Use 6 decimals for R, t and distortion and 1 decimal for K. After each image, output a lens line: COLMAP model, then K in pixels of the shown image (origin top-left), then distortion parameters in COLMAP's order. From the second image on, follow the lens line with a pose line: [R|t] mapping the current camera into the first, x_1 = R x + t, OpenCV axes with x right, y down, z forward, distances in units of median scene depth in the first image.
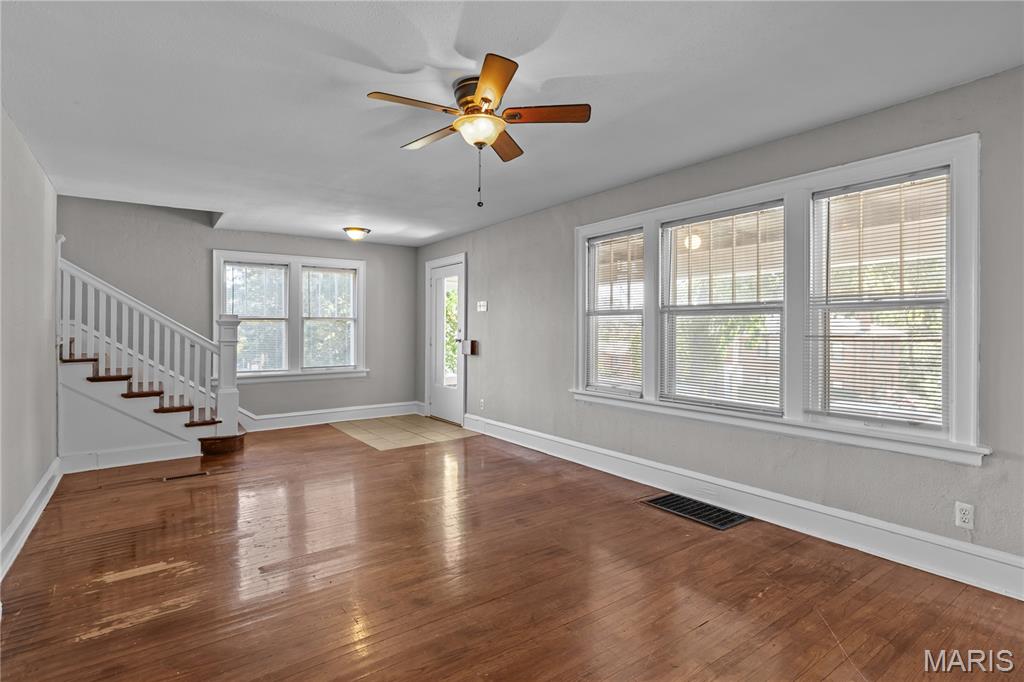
lens RADIAL K [[516.6, 0, 519.4], [0, 516.6, 325.2], [0, 0, 1]] dist [0.037148, -0.000980]
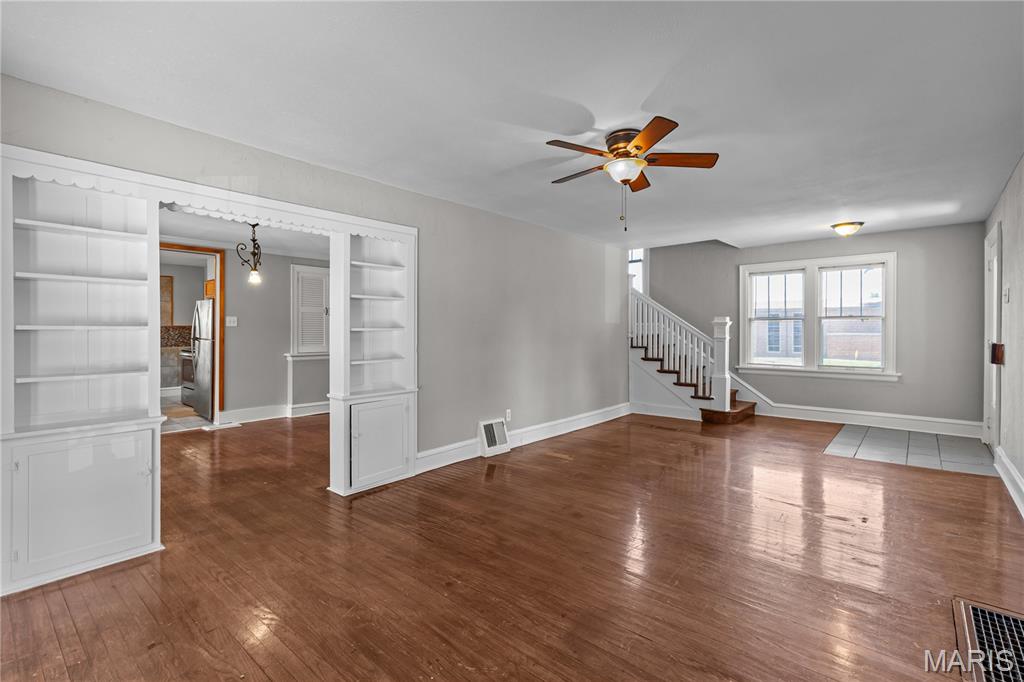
lens RADIAL K [[469.2, 0, 516.3], [0, 469.2, 328.9], [0, 0, 1]] dist [-0.000416, -0.000148]
pose [[0.236330, 0.002414, -0.971670, 0.384825], [0.010363, 0.999934, 0.005005, -0.002318], [0.971618, -0.011252, 0.236289, 0.202467]]
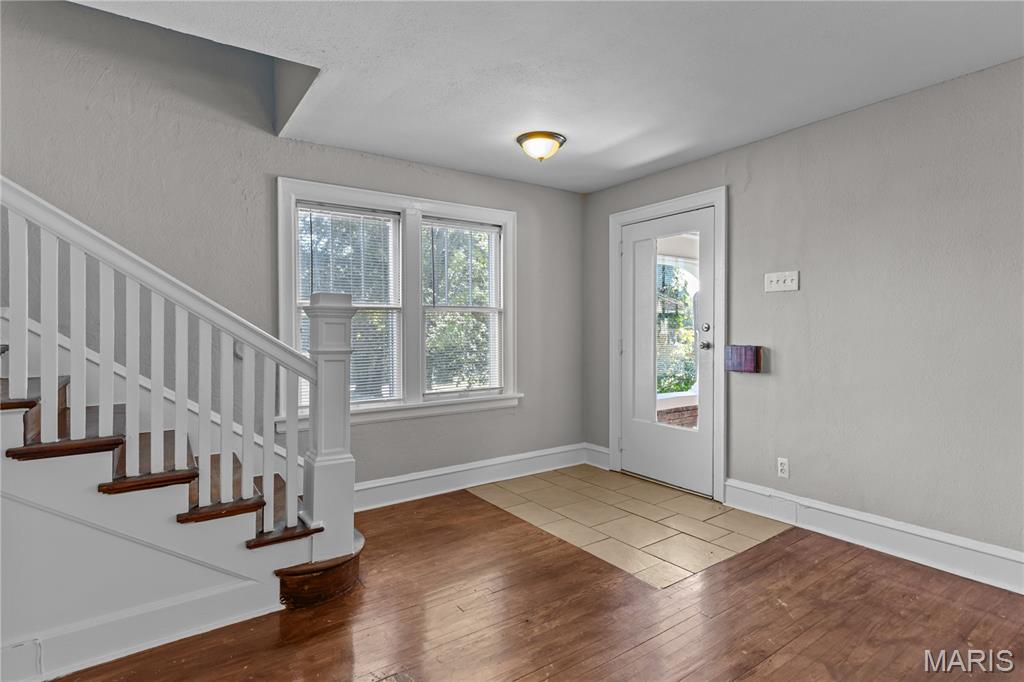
lens RADIAL K [[530.7, 0, 534.5], [0, 530.7, 328.5], [0, 0, 1]] dist [-0.000490, 0.015328]
pose [[0.999960, -0.003881, 0.008009, -0.325817], [0.003830, 0.999972, 0.006402, 0.006988], [-0.008034, -0.006371, 0.999947, 0.452899]]
